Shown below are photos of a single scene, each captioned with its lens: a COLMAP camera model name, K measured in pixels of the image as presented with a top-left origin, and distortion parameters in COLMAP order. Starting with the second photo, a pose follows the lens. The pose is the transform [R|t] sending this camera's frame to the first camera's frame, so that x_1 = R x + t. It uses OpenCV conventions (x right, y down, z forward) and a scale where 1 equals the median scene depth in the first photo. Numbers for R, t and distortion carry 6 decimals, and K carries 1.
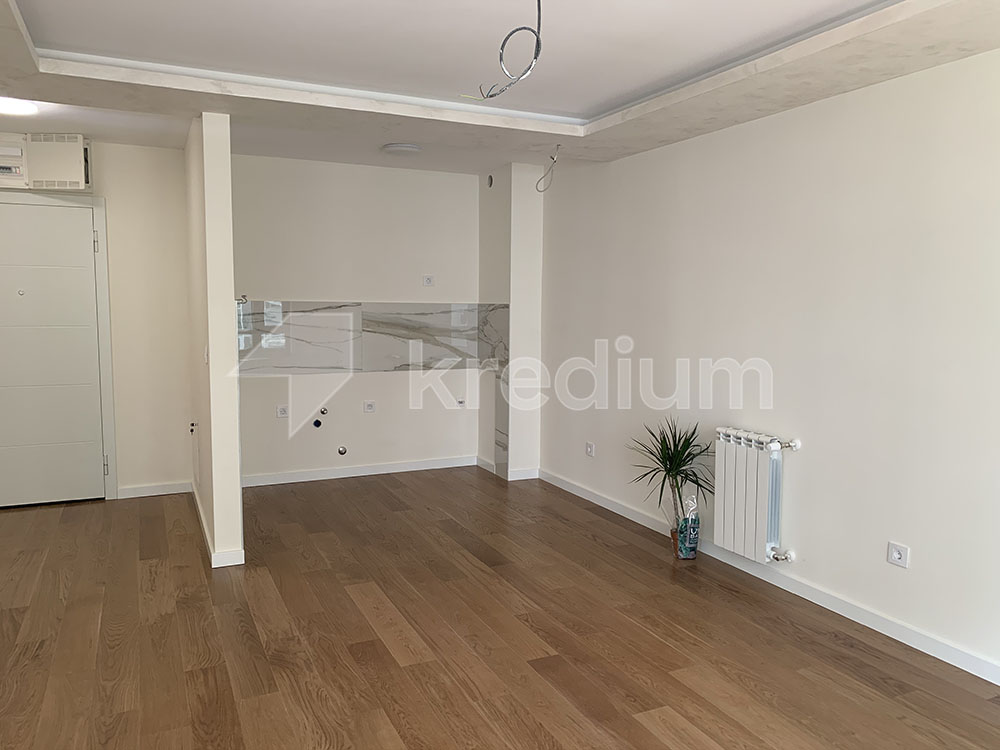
lens RADIAL K [[770.7, 0, 500.0], [0, 770.7, 375.0], [0, 0, 1]] dist [0.101911, -0.124808]
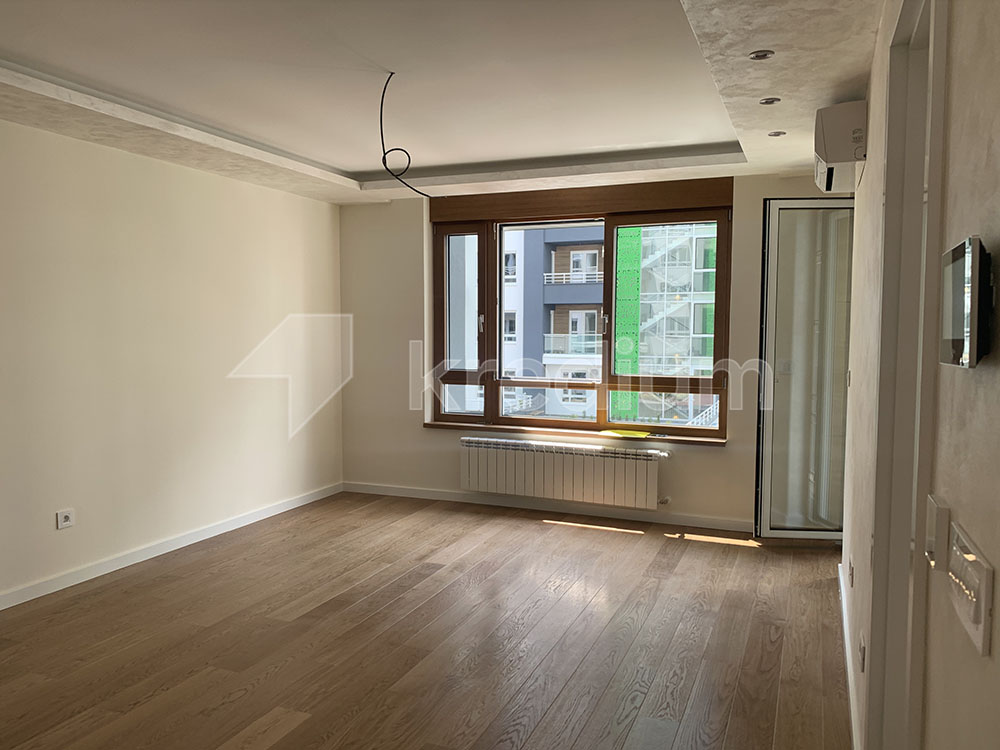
lens RADIAL K [[758.7, 0, 500.0], [0, 758.7, 375.0], [0, 0, 1]] dist [-0.005681, 0.000628]
pose [[-0.672619, -0.060317, 0.737527, -0.742131], [0.059562, 0.989026, 0.135205, -0.108228], [-0.737588, 0.134870, -0.661645, 1.113295]]
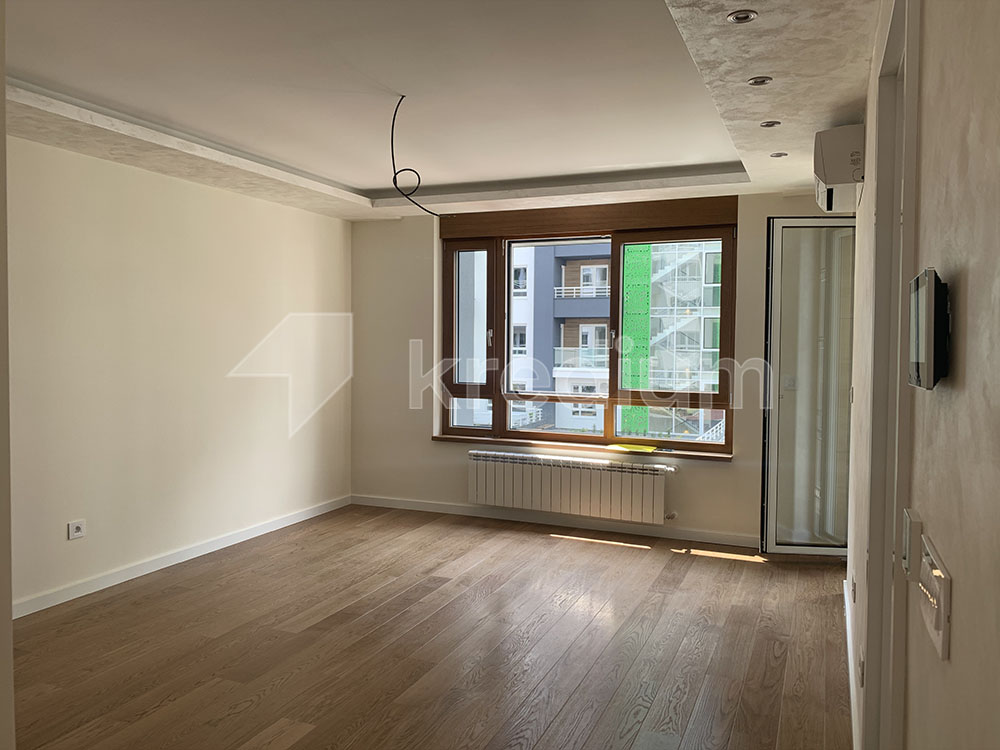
lens RADIAL K [[760.4, 0, 503.6], [0, 760.4, 360.3], [0, 0, 1]] dist [-0.000593, -0.000136]
pose [[-0.665528, -0.036251, 0.745492, -0.762735], [0.056020, 0.993576, 0.098325, -0.112958], [-0.744268, 0.107200, -0.659222, 1.123146]]
